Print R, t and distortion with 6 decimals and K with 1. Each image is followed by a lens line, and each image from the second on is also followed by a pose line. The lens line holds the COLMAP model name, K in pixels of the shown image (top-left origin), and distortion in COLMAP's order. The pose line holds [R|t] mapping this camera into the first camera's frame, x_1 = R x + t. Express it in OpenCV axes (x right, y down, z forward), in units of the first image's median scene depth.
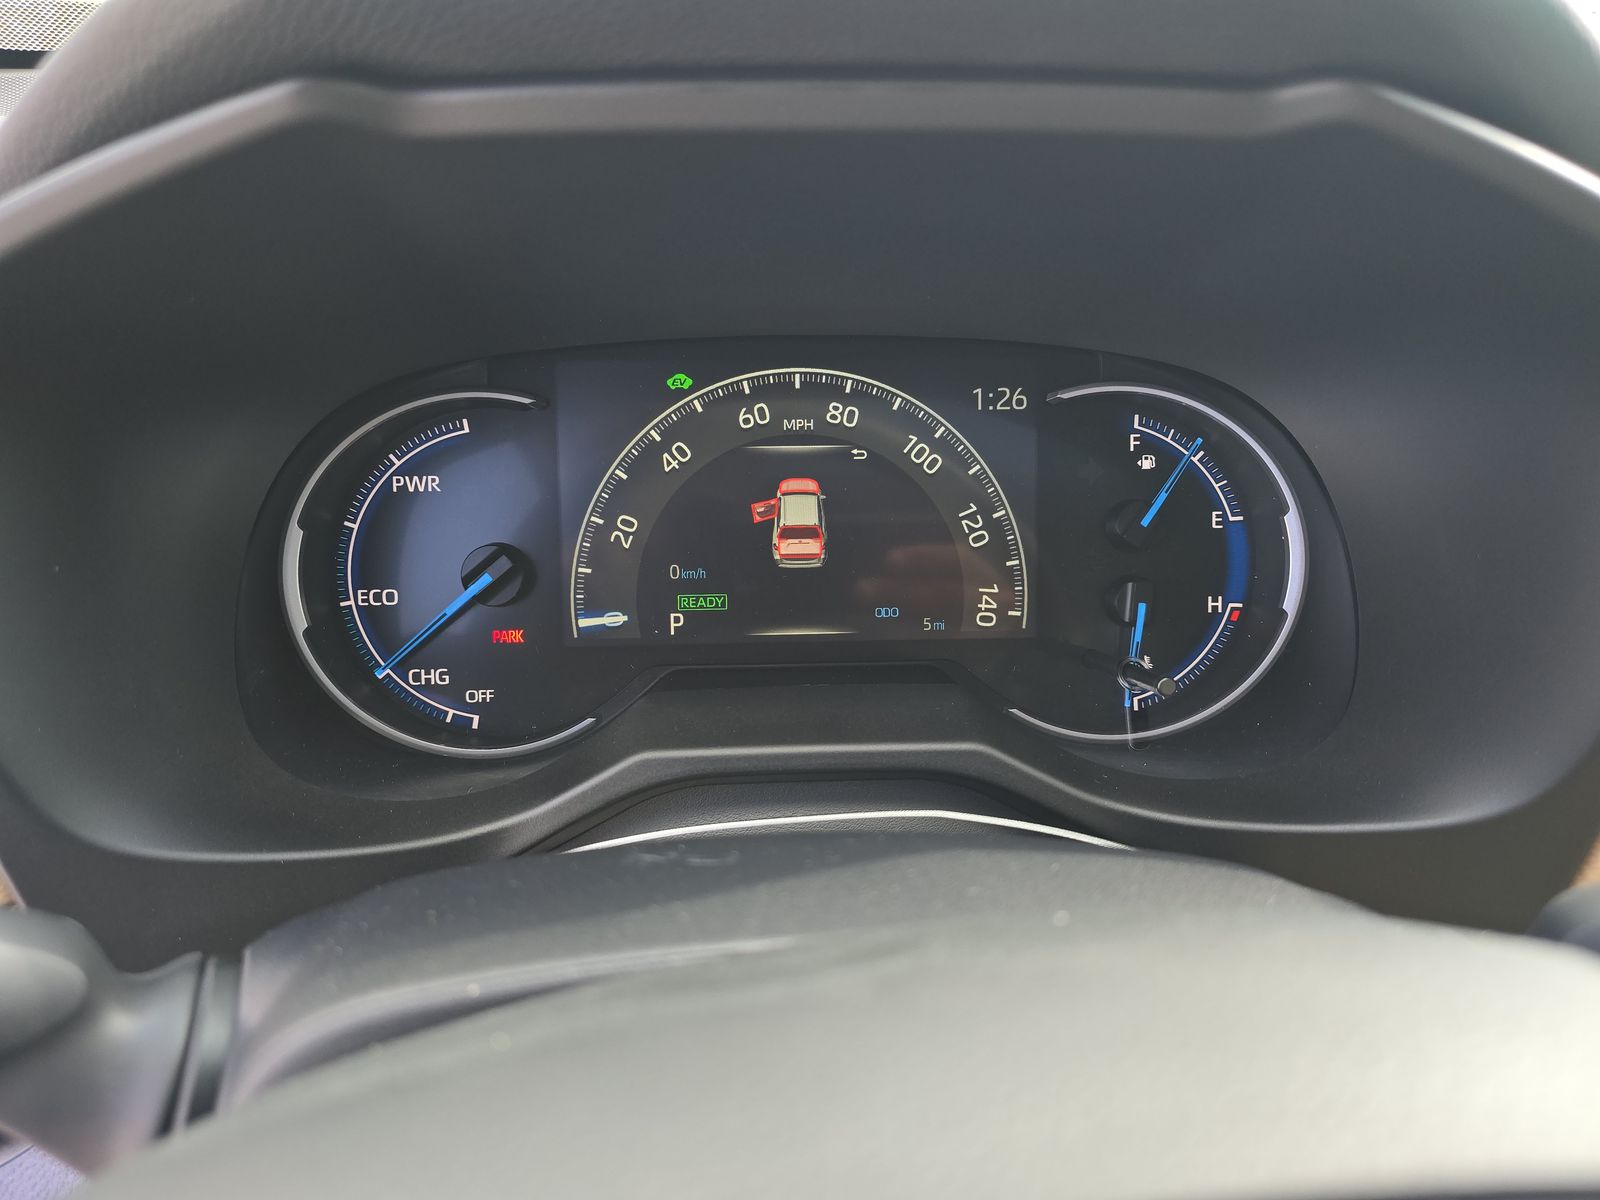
lens RADIAL K [[1108.1, 0, 800.0], [0, 1108.1, 600.0], [0, 0, 1]] dist [0.041400, -0.036349]
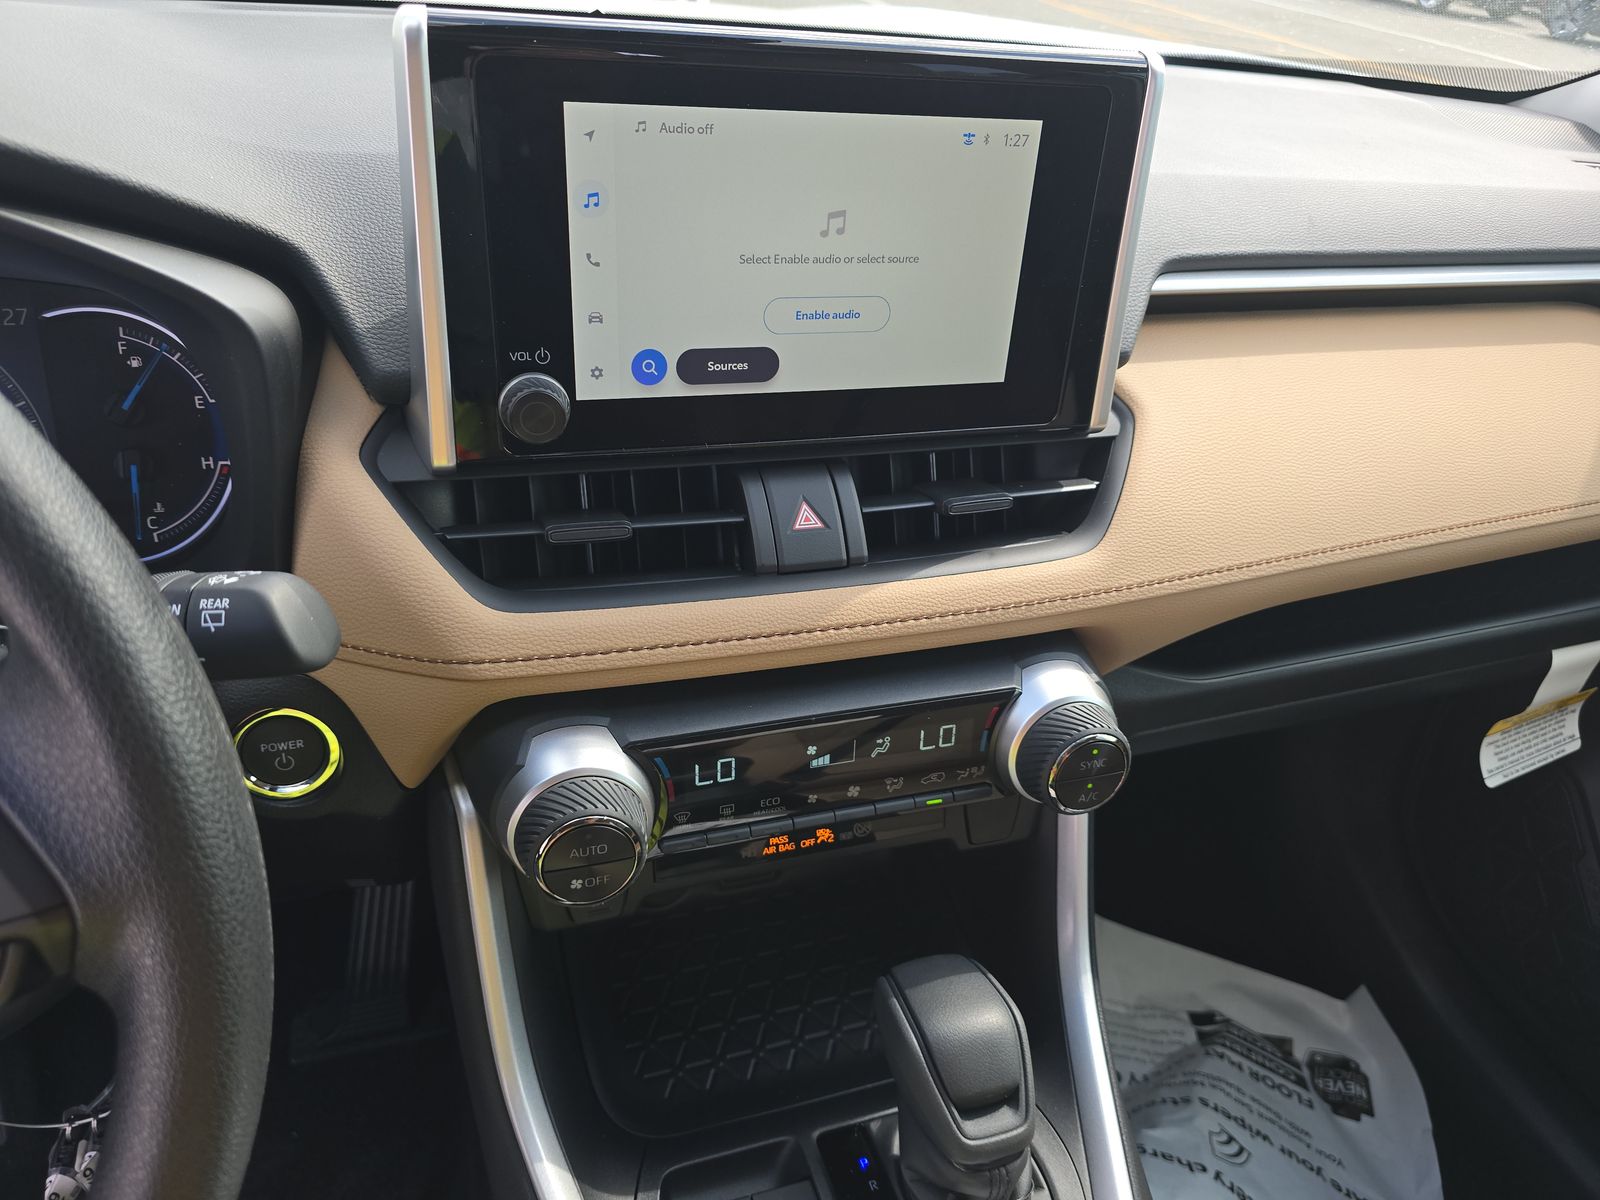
lens RADIAL K [[1108.1, 0, 800.0], [0, 1108.1, 600.0], [0, 0, 1]] dist [0.041400, -0.036349]
pose [[0.968586, -0.086883, 0.233007, 0.767782], [0.054406, 0.988318, 0.142363, 0.014967], [-0.242654, -0.125214, 0.961998, -0.575440]]
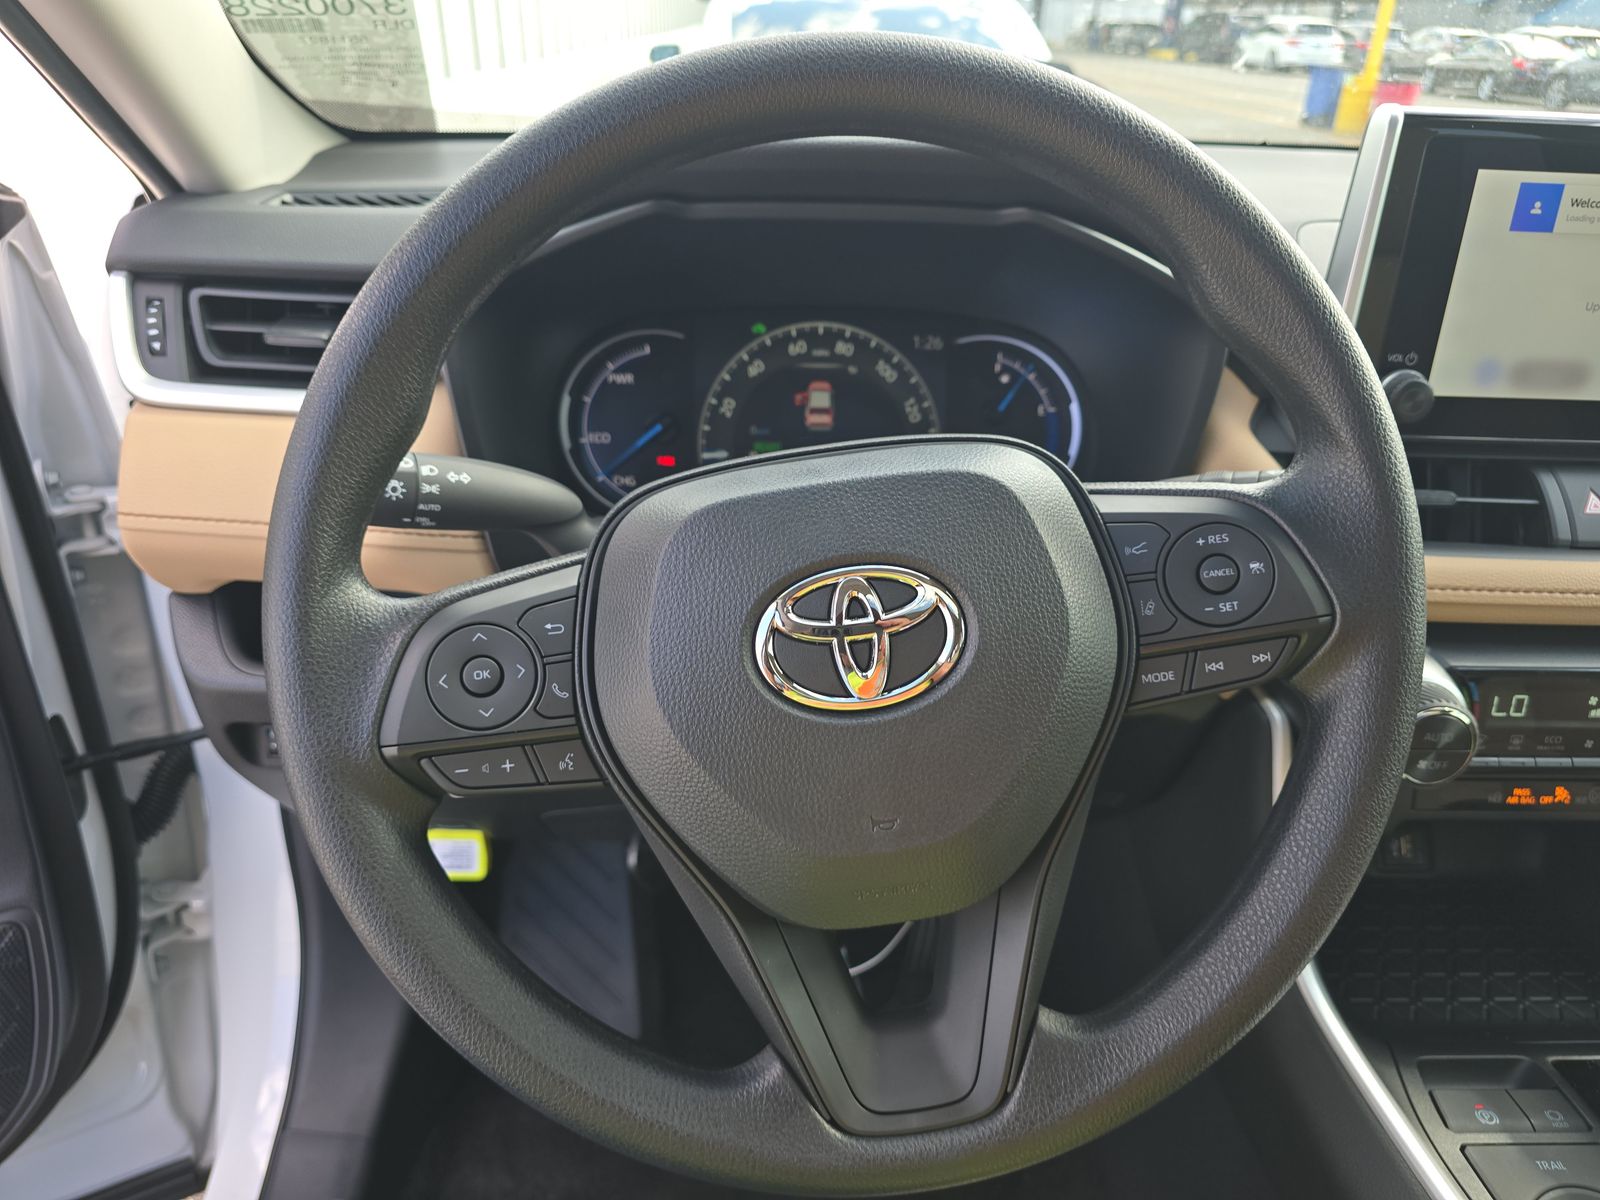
lens RADIAL K [[1108.1, 0, 800.0], [0, 1108.1, 600.0], [0, 0, 1]] dist [0.041400, -0.036349]
pose [[0.999685, 0.024941, -0.002780, -0.021042], [-0.024953, 0.999680, -0.004145, 0.271431], [0.002676, 0.004213, 0.999988, -0.892841]]
